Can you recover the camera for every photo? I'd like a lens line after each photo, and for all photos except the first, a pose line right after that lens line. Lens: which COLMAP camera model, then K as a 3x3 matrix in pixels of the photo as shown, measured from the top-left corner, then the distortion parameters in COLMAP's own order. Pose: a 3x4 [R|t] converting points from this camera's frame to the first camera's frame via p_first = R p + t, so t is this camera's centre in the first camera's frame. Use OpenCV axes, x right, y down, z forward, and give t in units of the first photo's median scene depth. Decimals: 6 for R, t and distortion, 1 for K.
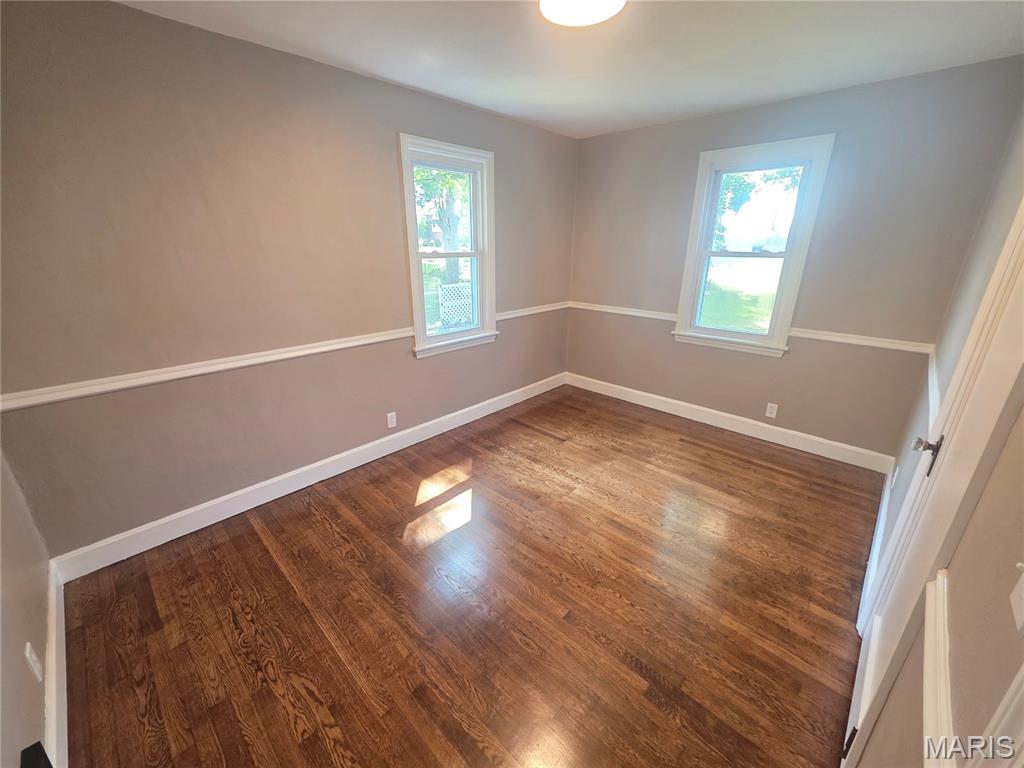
lens RADIAL K [[410.8, 0, 510.6], [0, 410.8, 385.4], [0, 0, 1]] dist [0.009227, -0.000441]
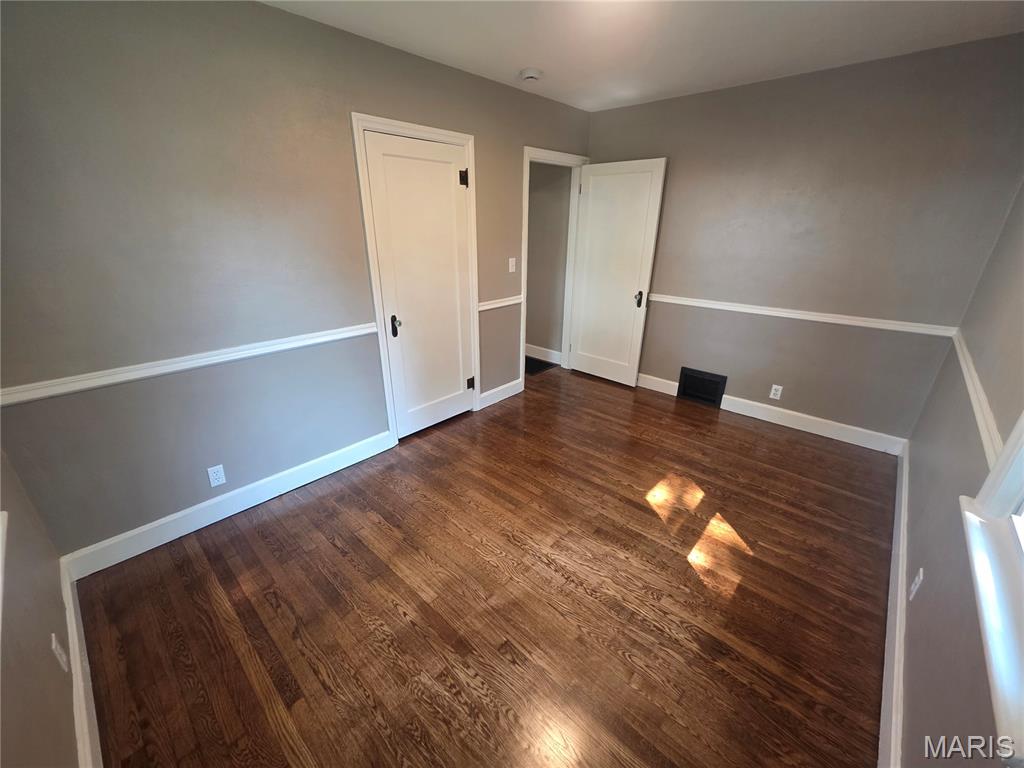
lens RADIAL K [[410.8, 0, 511.7], [0, 410.8, 386.1], [0, 0, 1]] dist [0.009227, -0.000441]
pose [[-0.999697, 0.003424, -0.024375, 0.233059], [-0.013622, 0.747840, 0.663740, -0.454375], [0.020502, 0.663871, -0.747566, 1.282993]]
